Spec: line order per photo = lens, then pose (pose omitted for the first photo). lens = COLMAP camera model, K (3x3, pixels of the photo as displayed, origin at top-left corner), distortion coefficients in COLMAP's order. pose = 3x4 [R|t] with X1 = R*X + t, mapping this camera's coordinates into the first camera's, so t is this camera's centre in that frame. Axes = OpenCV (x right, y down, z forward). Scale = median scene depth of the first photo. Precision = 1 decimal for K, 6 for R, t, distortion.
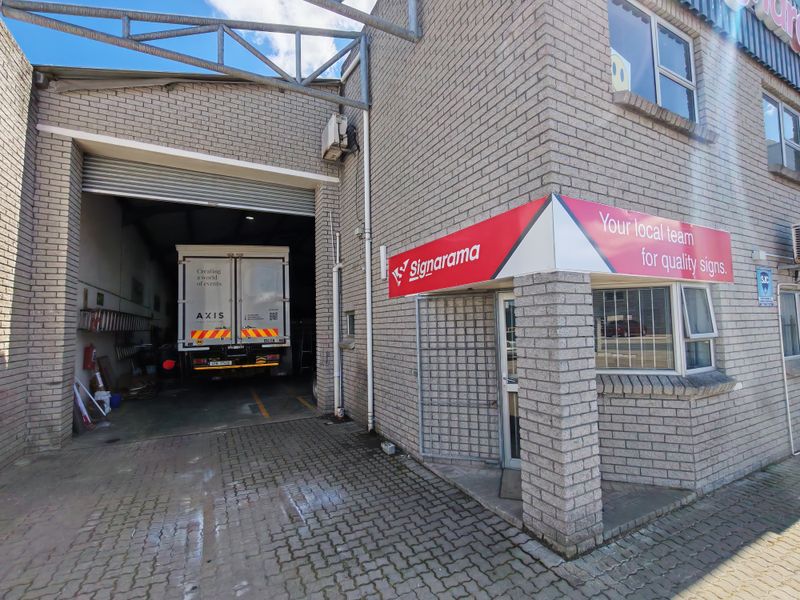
lens RADIAL K [[367.4, 0, 401.1], [0, 367.4, 303.0], [0, 0, 1]] dist [-0.035961, 0.001246]
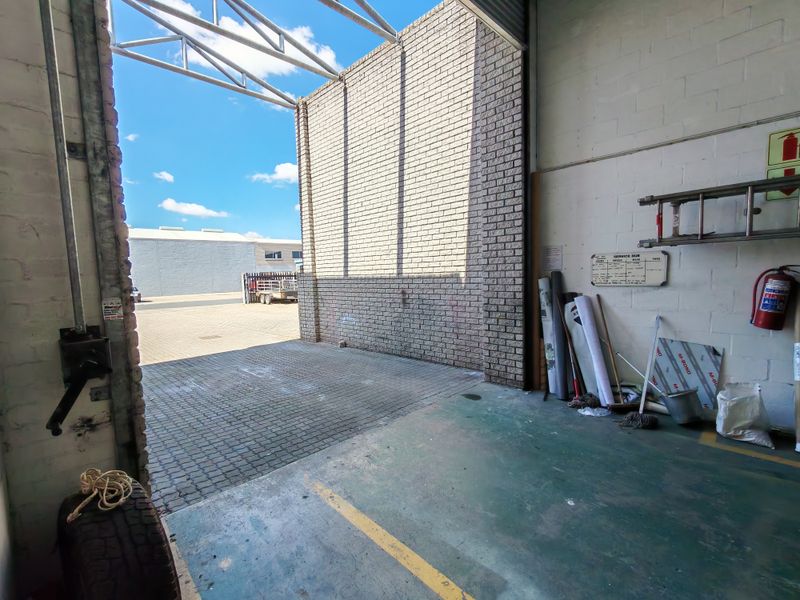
lens RADIAL K [[367.4, 0, 398.7], [0, 367.4, 301.2], [0, 0, 1]] dist [-0.035961, 0.001246]
pose [[-0.957962, 0.078704, -0.275888, -0.594570], [0.071098, 0.996765, 0.037479, 0.178366], [0.277946, 0.016289, -0.960459, 2.274371]]
